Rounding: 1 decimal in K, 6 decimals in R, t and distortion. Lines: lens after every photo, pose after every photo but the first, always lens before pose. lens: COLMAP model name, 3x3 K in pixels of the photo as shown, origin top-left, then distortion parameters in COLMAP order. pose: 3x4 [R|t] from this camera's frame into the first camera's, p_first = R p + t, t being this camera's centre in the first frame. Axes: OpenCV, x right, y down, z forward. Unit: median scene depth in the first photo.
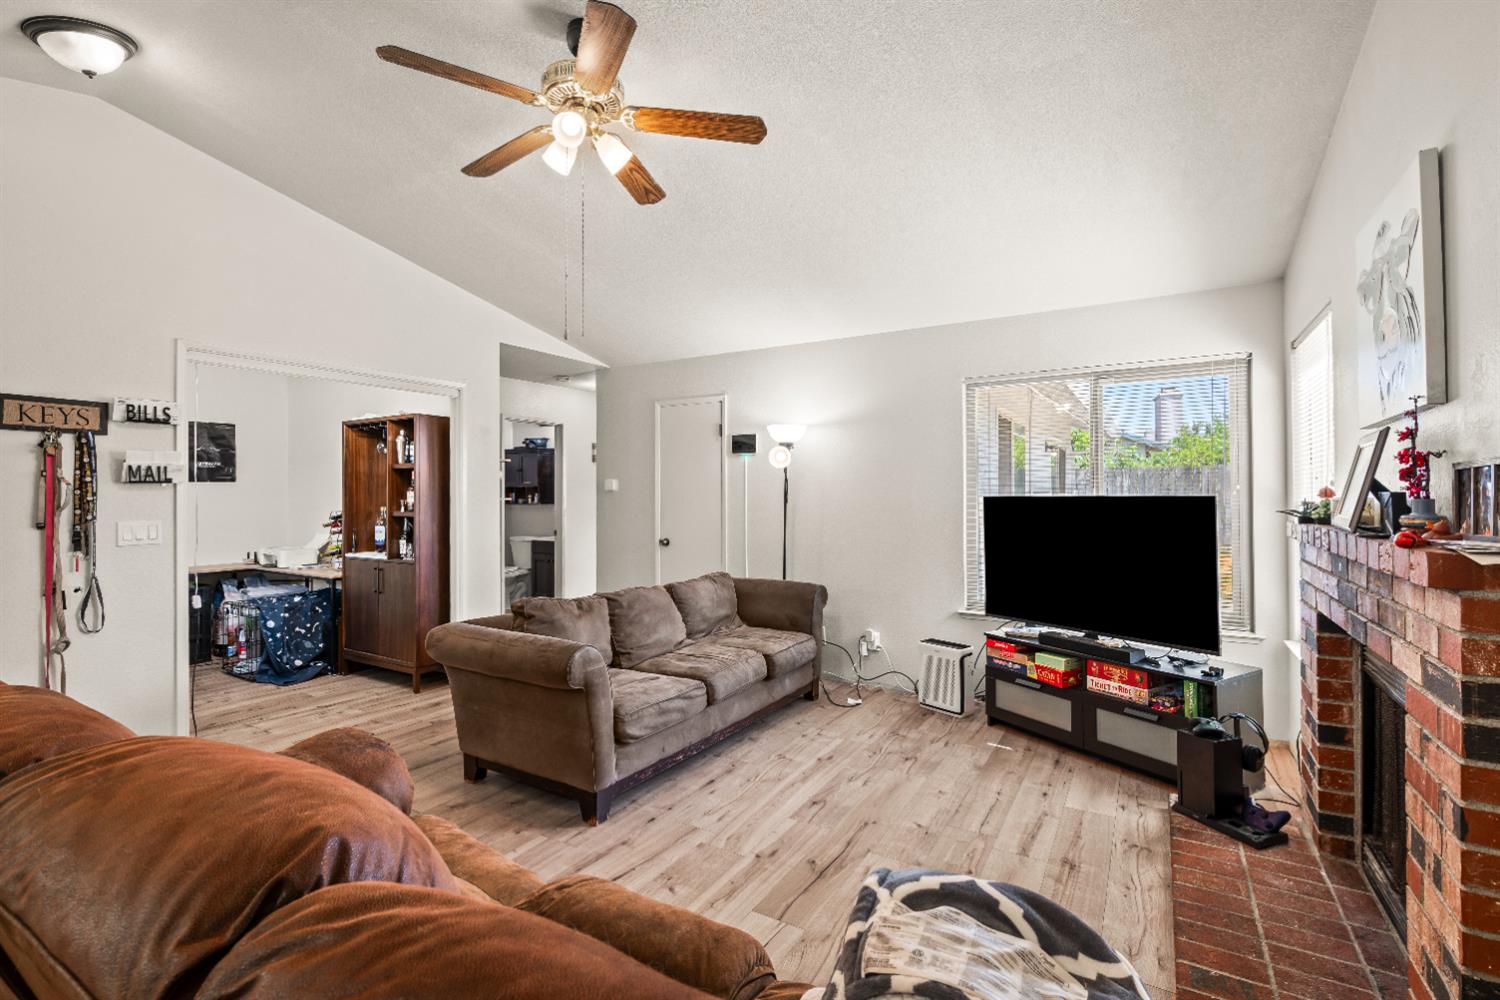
lens RADIAL K [[670.7, 0, 750.3], [0, 670.7, 493.2], [0, 0, 1]] dist [-0.001447, -0.000051]
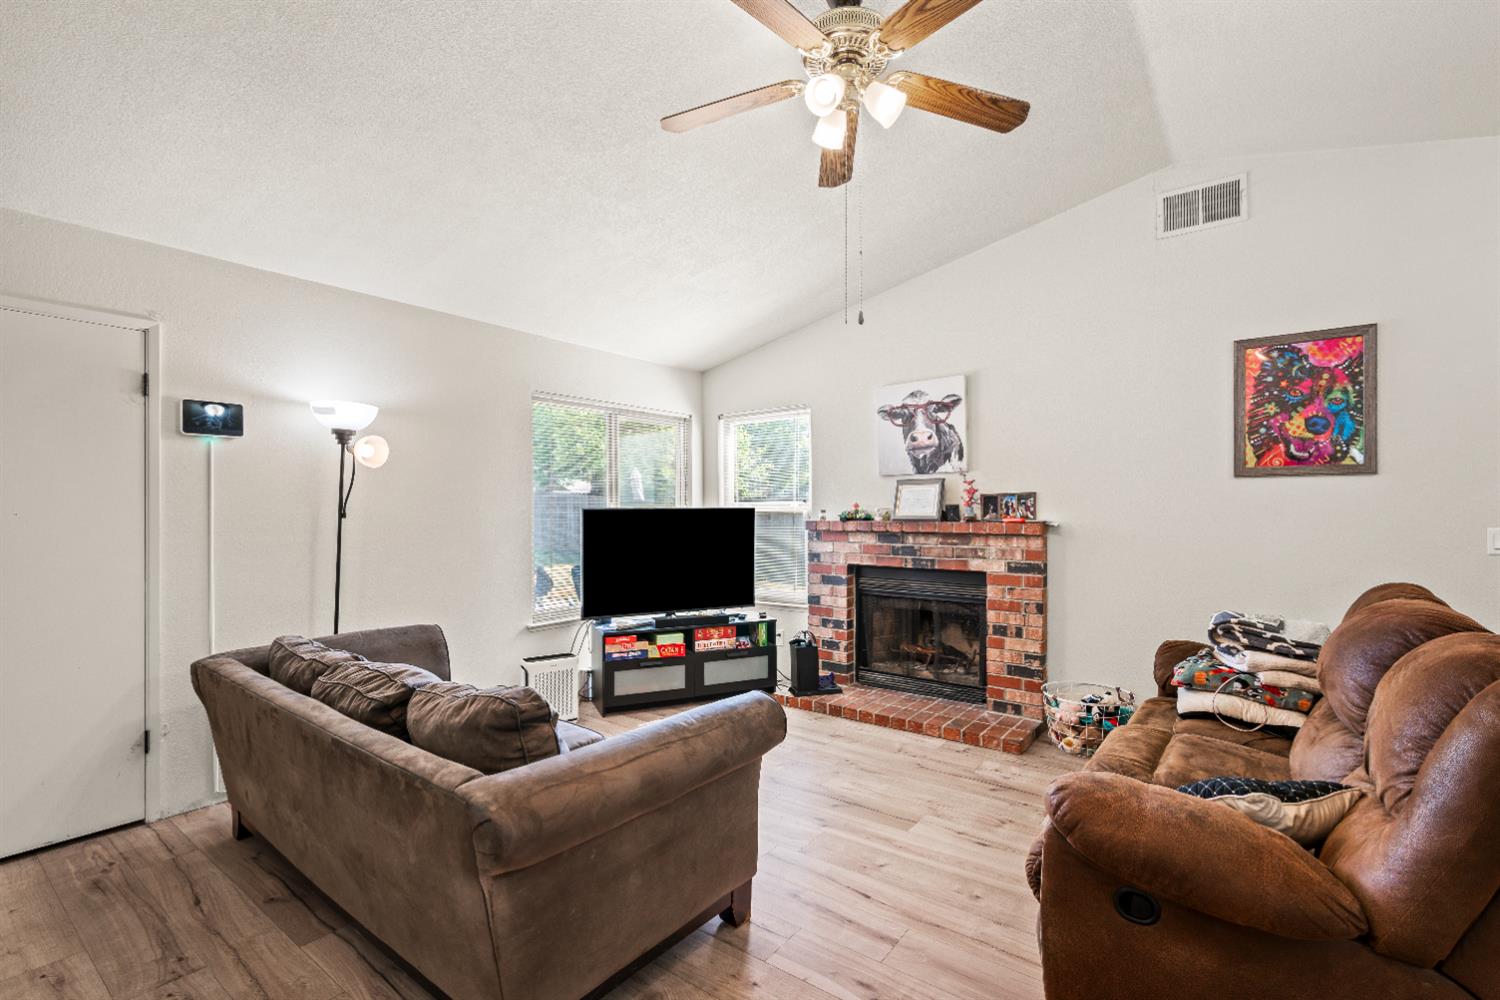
lens RADIAL K [[673.5, 0, 757.9], [0, 673.5, 504.8], [0, 0, 1]] dist [-0.002161, -0.000224]
pose [[0.104593, 0.009833, 0.994466, -0.775201], [-0.001140, 0.999952, -0.009767, 0.009521], [-0.994514, -0.000112, 0.104599, 0.681789]]
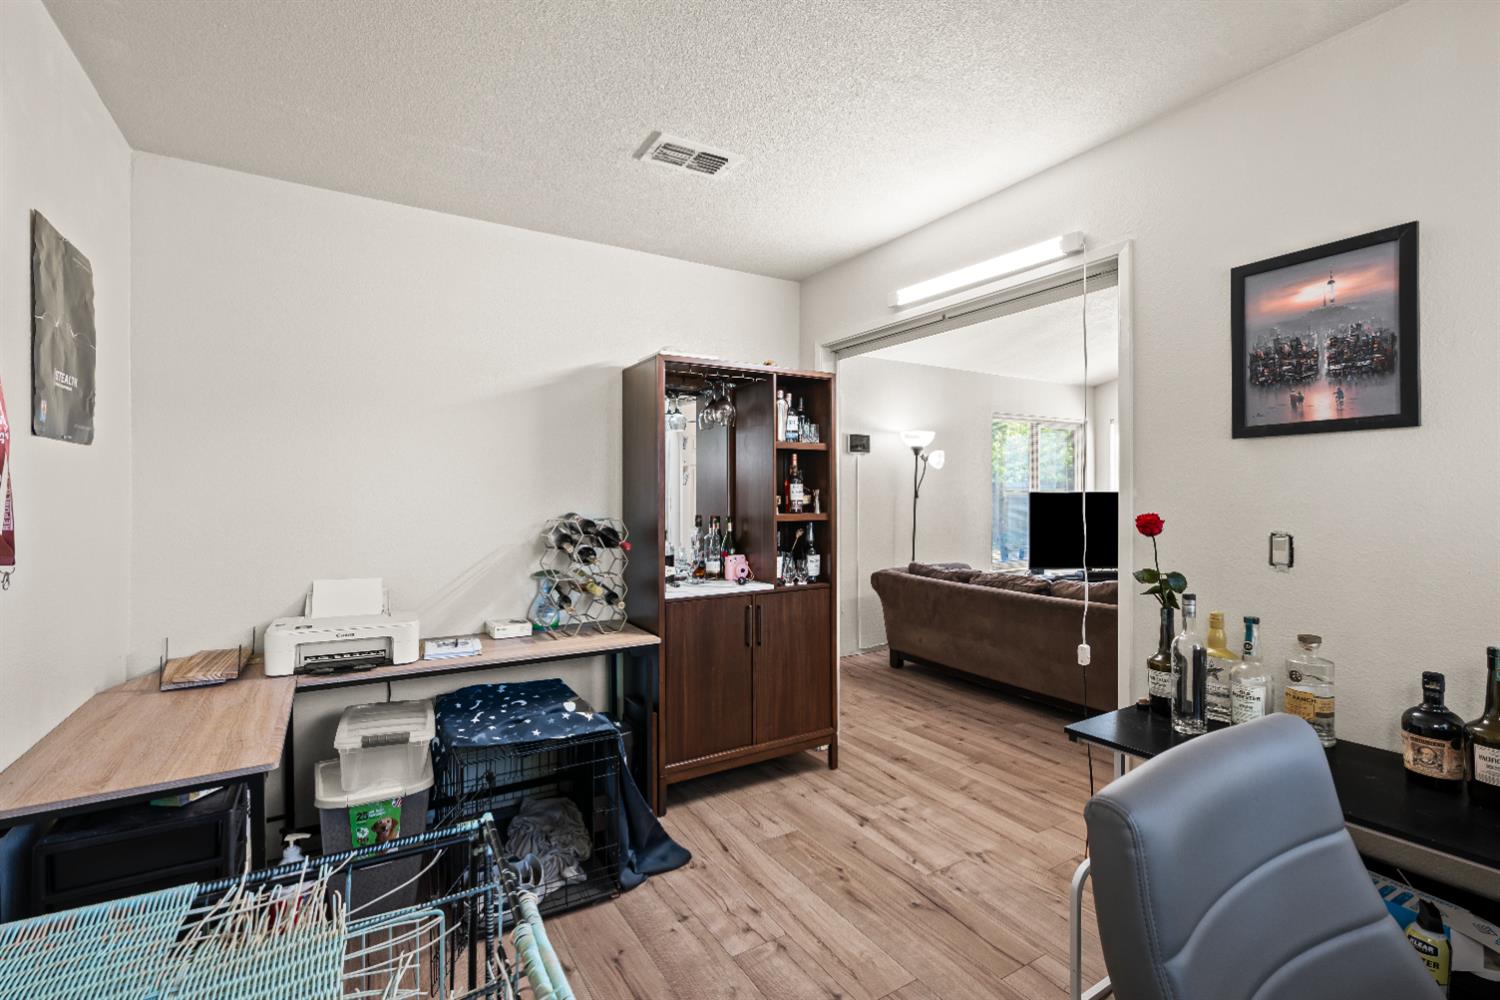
lens RADIAL K [[670.7, 0, 750.3], [0, 670.7, 493.2], [0, 0, 1]] dist [-0.001447, -0.000051]
pose [[0.464975, 0.002989, 0.885319, -1.485992], [-0.002063, 0.999995, -0.002292, 0.011695], [-0.885321, -0.000761, 0.464979, 0.953160]]
